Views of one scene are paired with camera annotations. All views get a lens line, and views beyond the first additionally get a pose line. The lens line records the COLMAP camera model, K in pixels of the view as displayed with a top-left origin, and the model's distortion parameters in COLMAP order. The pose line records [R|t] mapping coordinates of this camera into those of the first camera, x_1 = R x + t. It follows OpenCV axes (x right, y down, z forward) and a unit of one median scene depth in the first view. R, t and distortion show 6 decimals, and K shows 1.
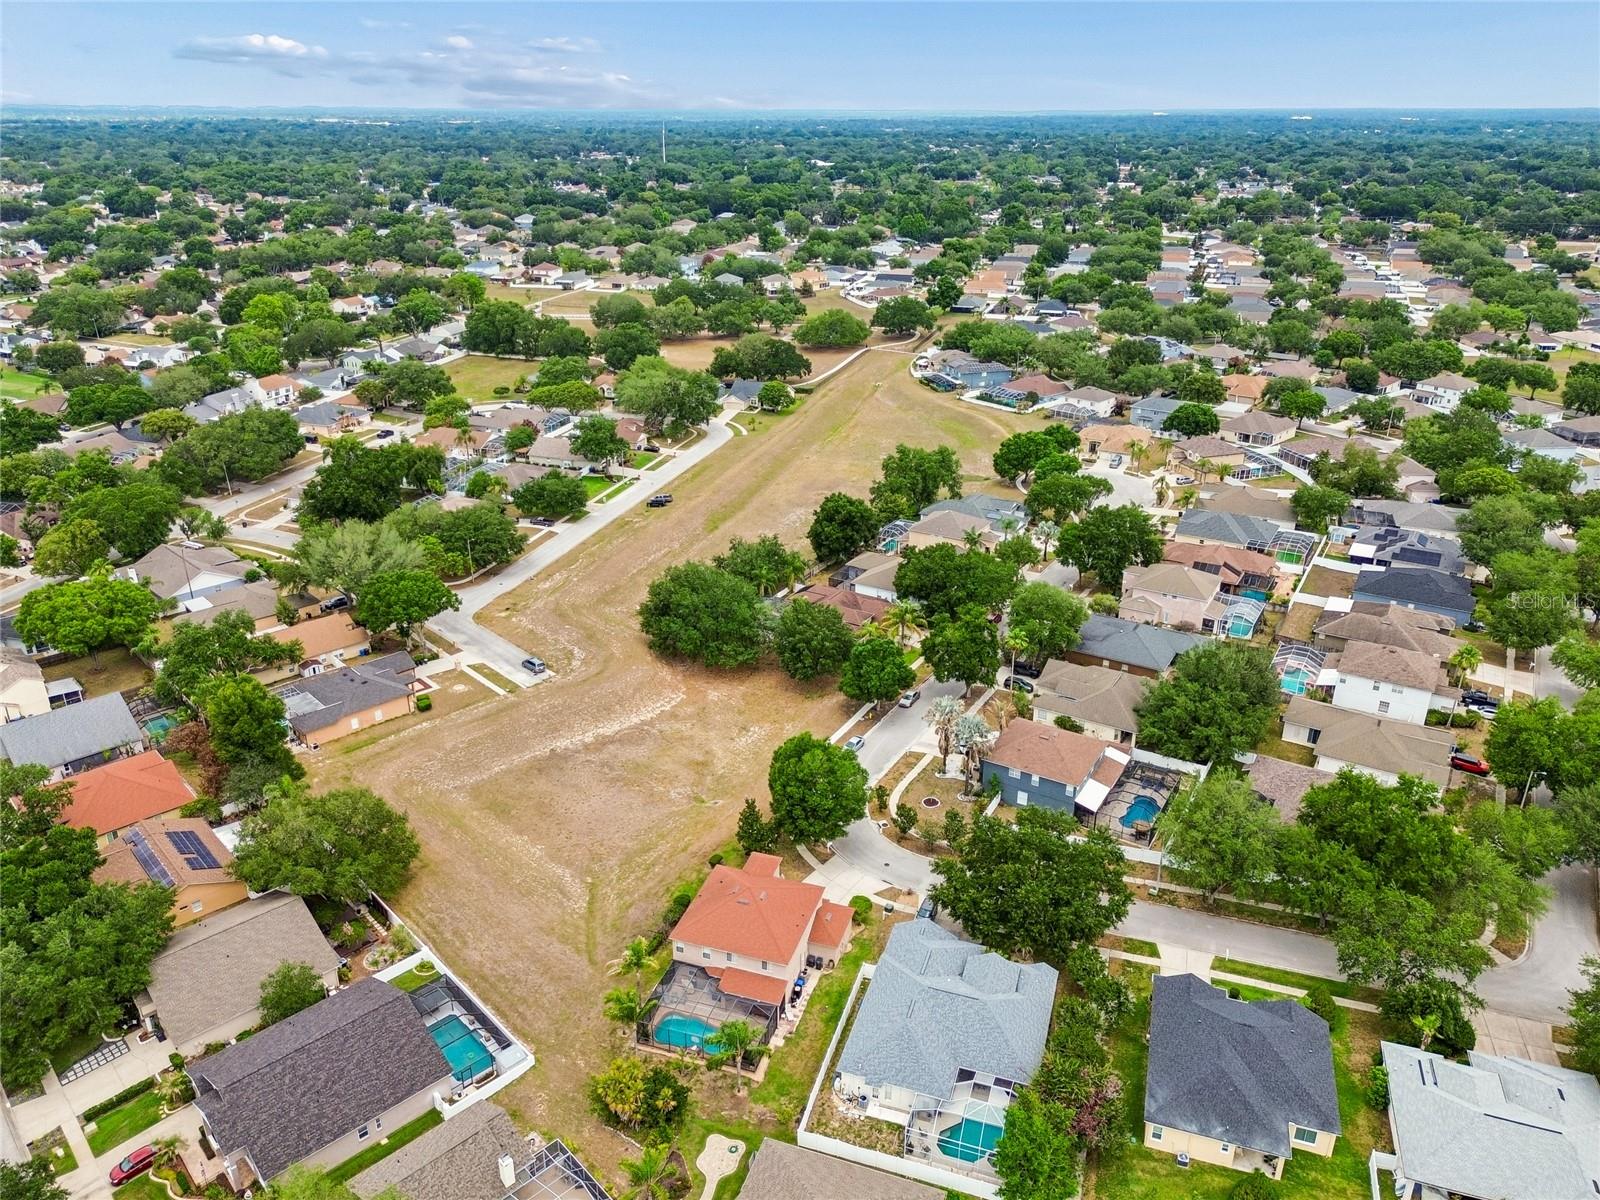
lens RADIAL K [[1139.7, 0, 791.2], [0, 1139.7, 613.7], [0, 0, 1]] dist [0.058934, -0.053832]
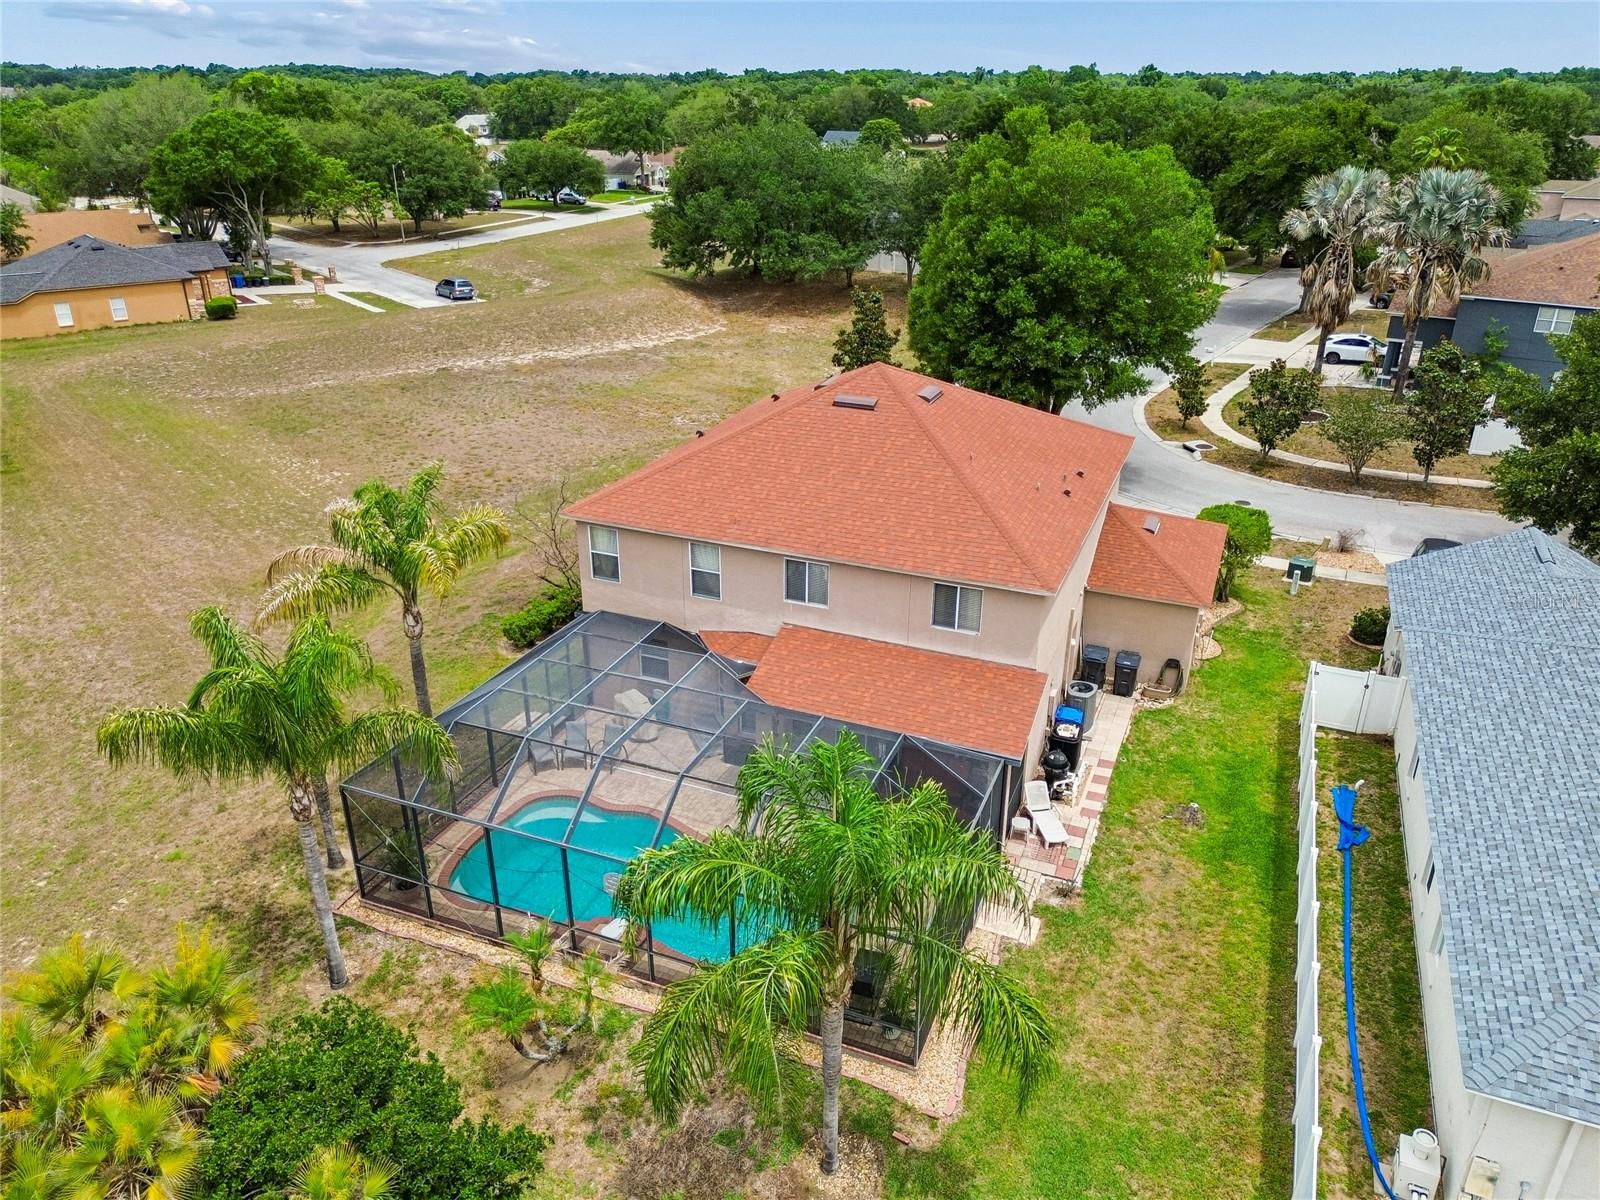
lens RADIAL K [[1139.7, 0, 802.7], [0, 1139.7, 591.7], [0, 0, 1]] dist [0.058934, -0.053832]
pose [[0.997851, 0.032544, -0.056867, -0.033507], [-0.032551, 0.999470, 0.000798, 0.262069], [0.056863, 0.001055, 0.998381, 0.659135]]
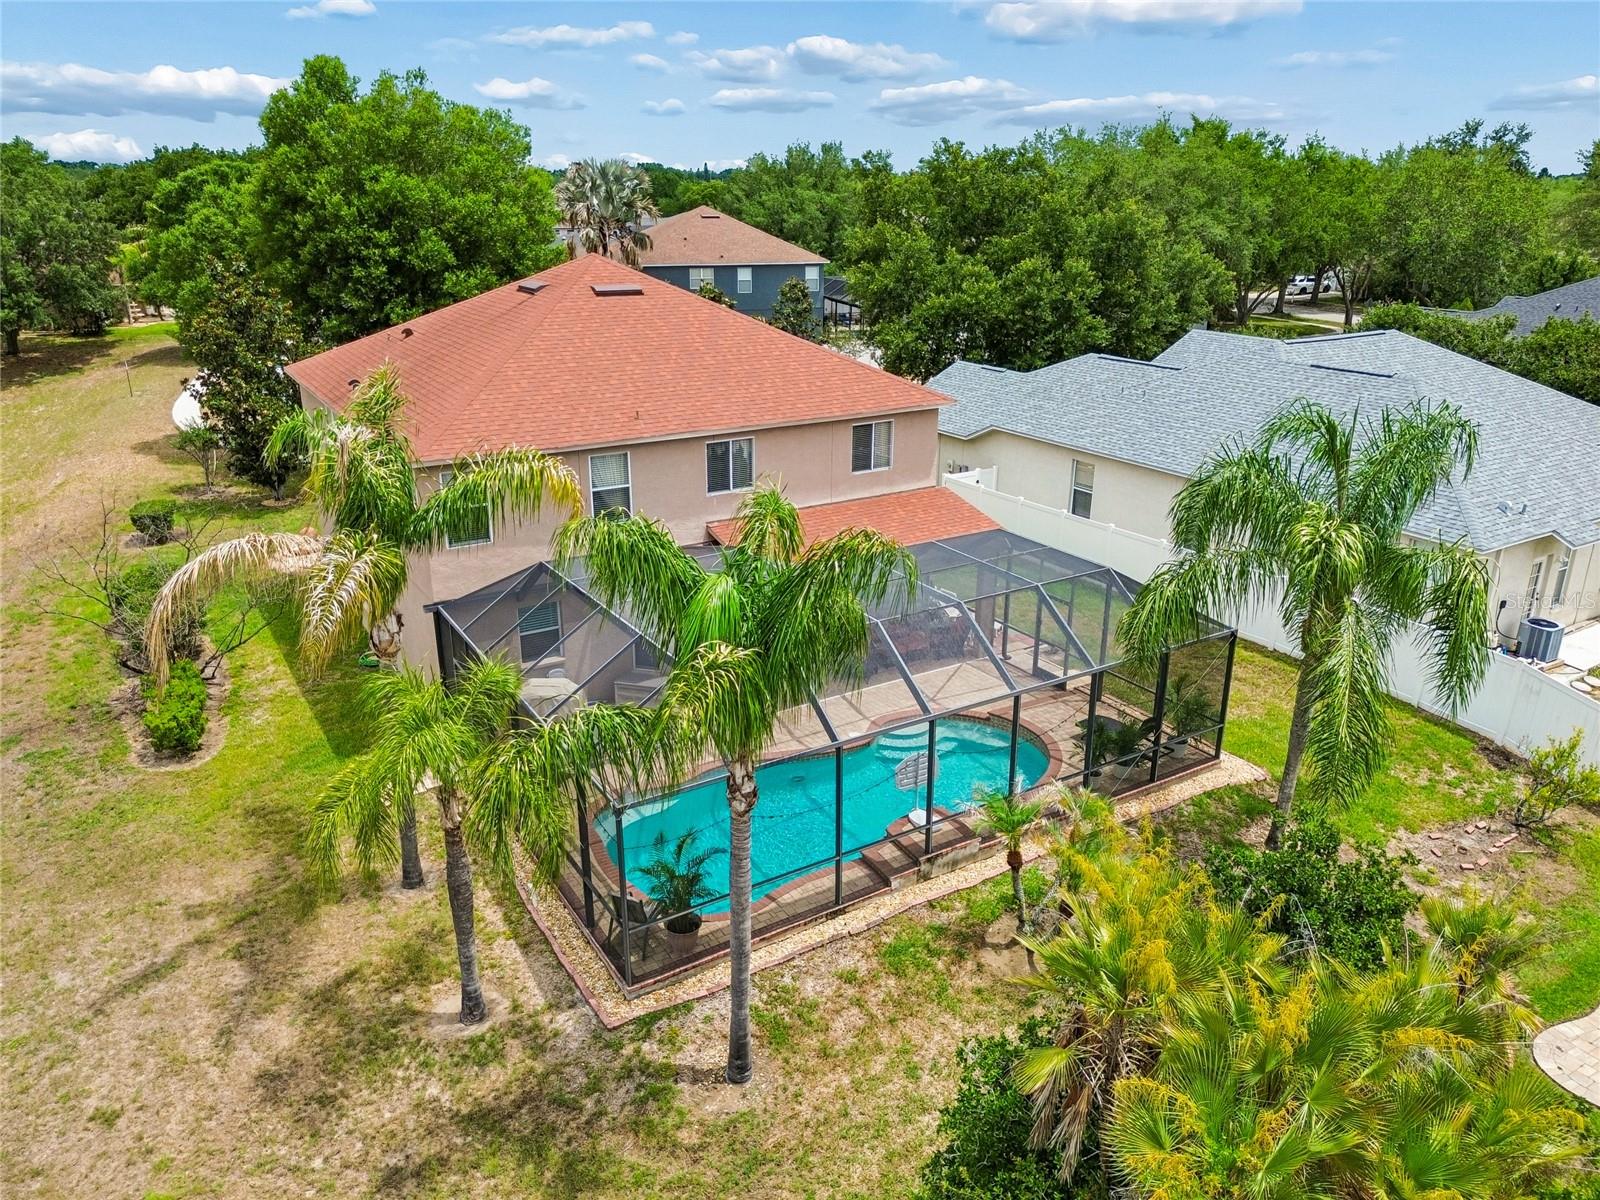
lens RADIAL K [[1139.7, 0, 813.7], [0, 1139.7, 605.4], [0, 0, 1]] dist [0.058934, -0.053832]
pose [[0.627725, -0.262583, 0.732811, -0.178671], [0.312146, 0.947298, 0.072055, 0.272966], [-0.713111, 0.183513, 0.676607, 0.736924]]
